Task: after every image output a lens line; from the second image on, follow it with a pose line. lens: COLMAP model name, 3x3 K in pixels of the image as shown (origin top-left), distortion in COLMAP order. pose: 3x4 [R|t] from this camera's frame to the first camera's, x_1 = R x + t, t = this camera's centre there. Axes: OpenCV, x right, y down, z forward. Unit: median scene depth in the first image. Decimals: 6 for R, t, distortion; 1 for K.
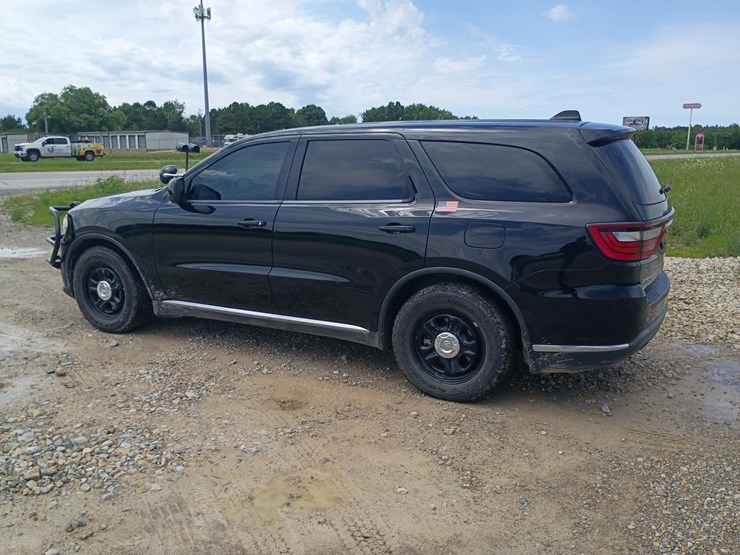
lens RADIAL K [[639.0, 0, 353.1], [0, 639.0, 275.2], [0, 0, 1]] dist [0.072216, -0.103546]
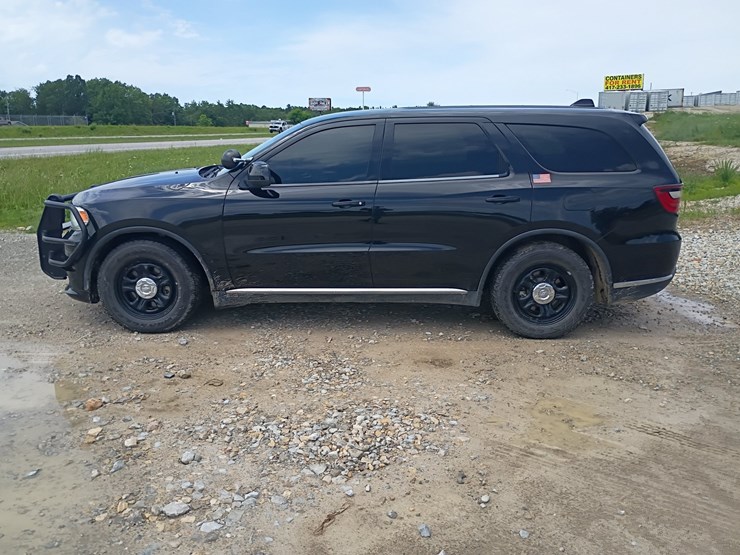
lens RADIAL K [[641.3, 0, 367.3], [0, 641.3, 259.7], [0, 0, 1]] dist [0.067809, -0.093965]
pose [[0.897453, -0.094980, 0.430764, -0.652518], [0.091642, 0.995383, 0.028547, -0.018697], [-0.431486, 0.013857, 0.902013, 0.045698]]
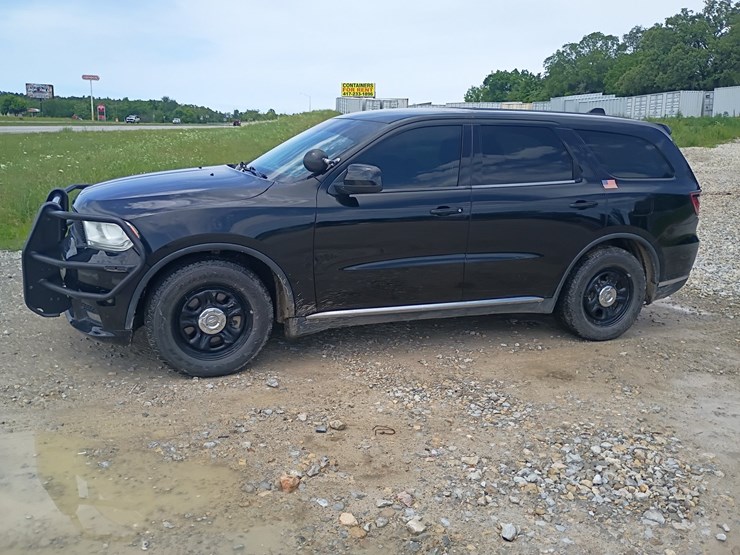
lens RADIAL K [[634.5, 0, 354.6], [0, 634.5, 256.3], [0, 0, 1]] dist [0.078274, -0.104315]
pose [[0.657029, -0.126791, 0.743127, -1.061483], [0.112430, 0.991211, 0.069715, -0.106193], [-0.745435, 0.037745, 0.665509, 0.524594]]
